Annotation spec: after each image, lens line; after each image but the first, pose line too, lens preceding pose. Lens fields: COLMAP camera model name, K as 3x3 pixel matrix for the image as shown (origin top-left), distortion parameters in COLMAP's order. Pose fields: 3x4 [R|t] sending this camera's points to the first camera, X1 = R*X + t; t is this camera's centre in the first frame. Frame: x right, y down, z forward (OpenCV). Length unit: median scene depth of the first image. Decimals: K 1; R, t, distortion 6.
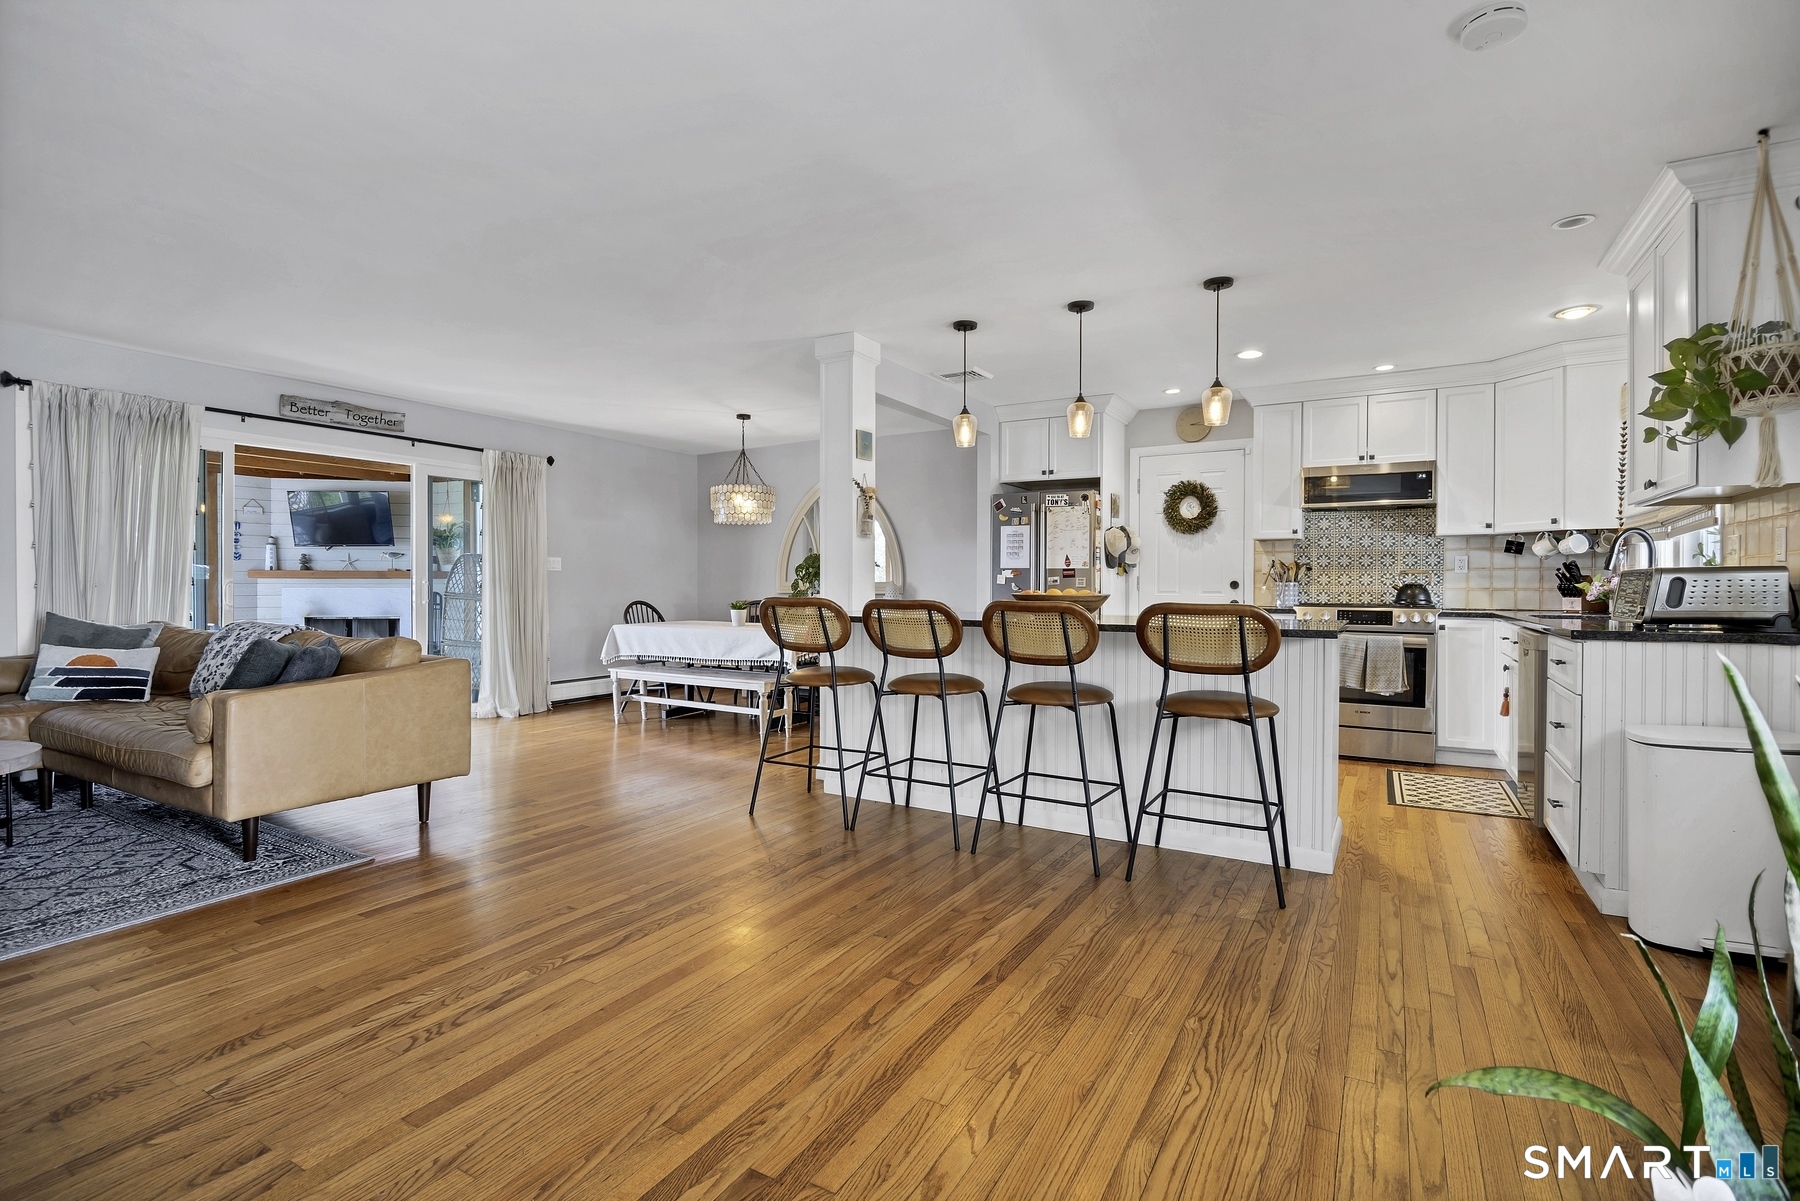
lens RADIAL K [[841.5, 0, 880.3], [0, 841.5, 598.1], [0, 0, 1]] dist [-0.011657, -0.004134]
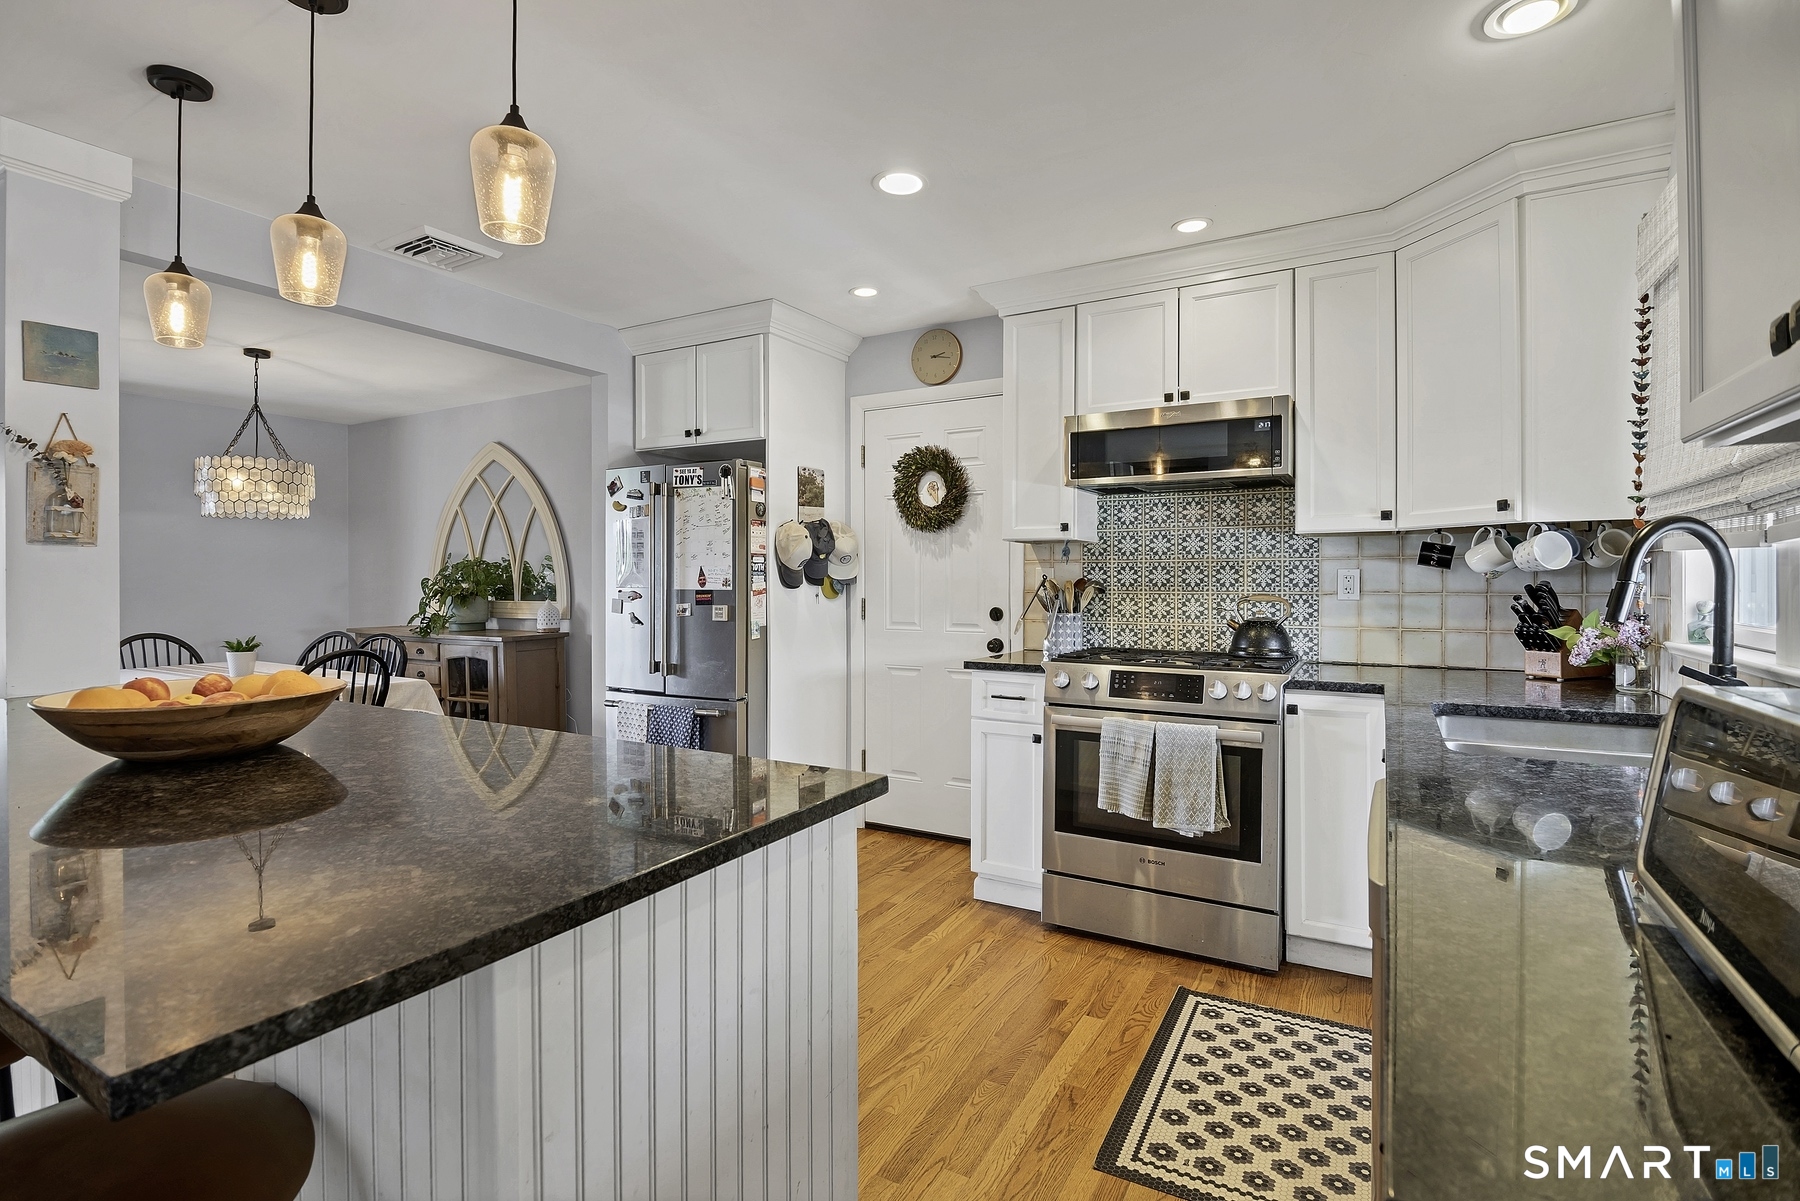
lens RADIAL K [[841.5, 0, 863.5], [0, 841.5, 588.9], [0, 0, 1]] dist [-0.011657, -0.004134]
pose [[0.999954, -0.001237, -0.009477, 0.387853], [0.001161, 0.999967, -0.008026, -0.034582], [0.009486, 0.008015, 0.999923, 0.448410]]
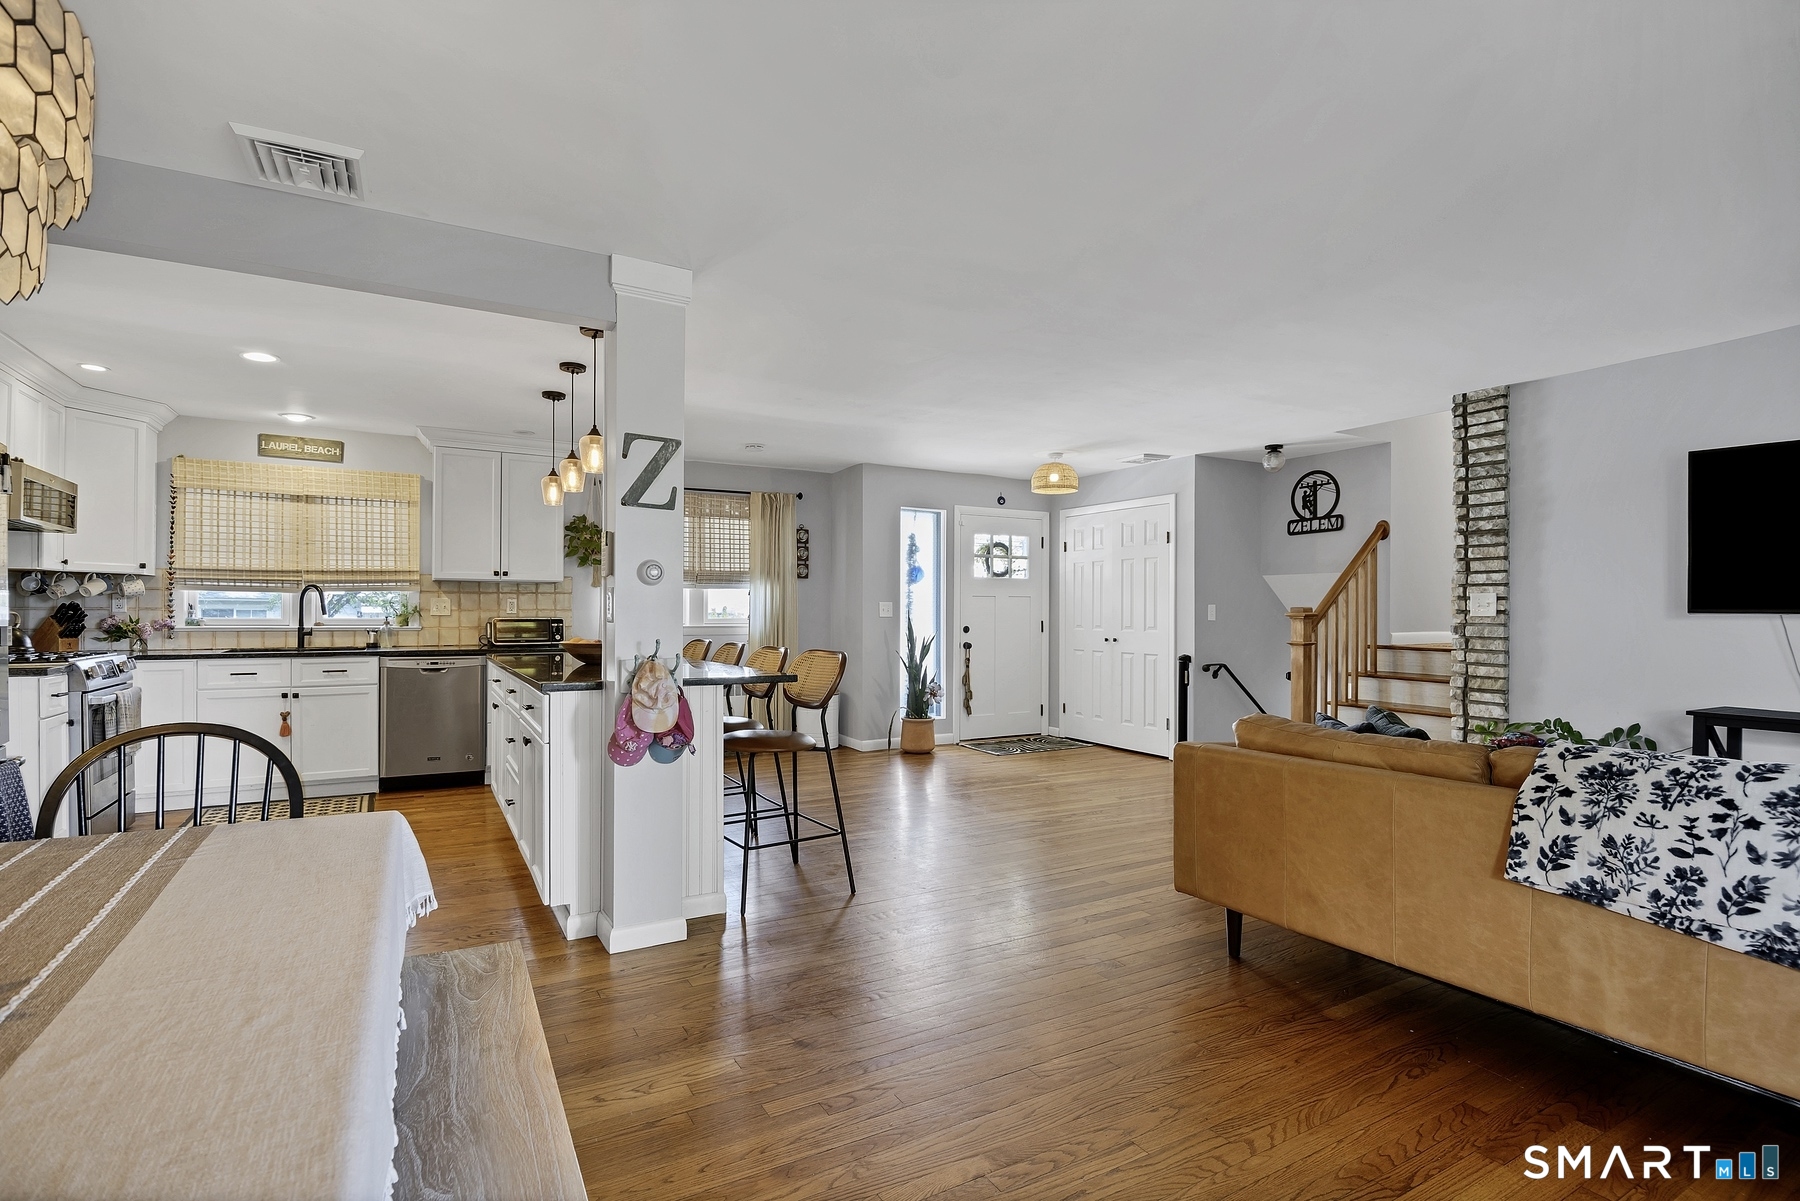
lens RADIAL K [[841.5, 0, 887.2], [0, 841.5, 610.6], [0, 0, 1]] dist [-0.011657, -0.004134]
pose [[-0.874592, -0.004805, 0.484837, -0.455943], [0.001504, 0.999919, 0.012623, -0.042782], [-0.484858, 0.011769, -0.874514, 1.294724]]
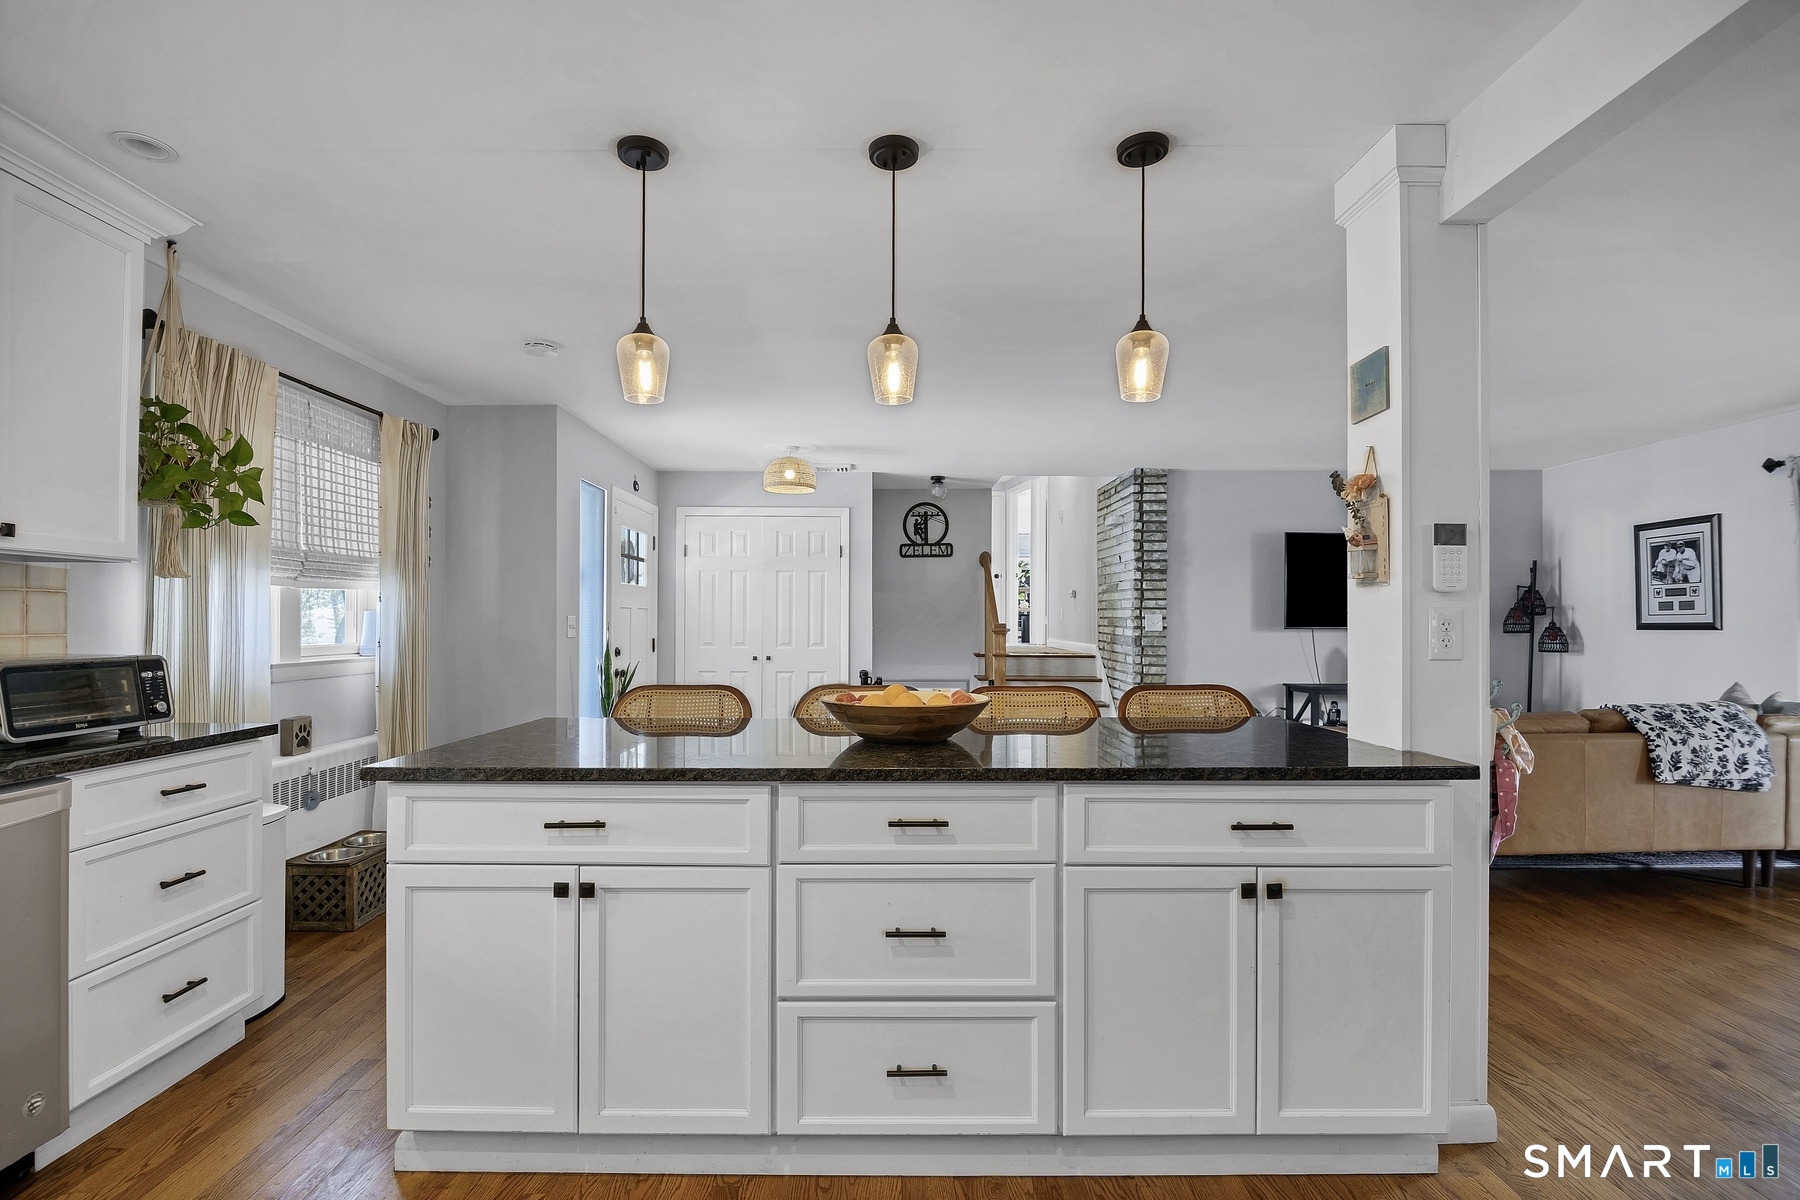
lens RADIAL K [[841.5, 0, 889.0], [0, 841.5, 623.8], [0, 0, 1]] dist [-0.011657, -0.004134]
pose [[-0.856027, -0.003768, -0.516918, 0.394541], [-0.011754, 0.999857, 0.012176, -0.045748], [0.516798, 0.016498, -0.855948, 1.077182]]
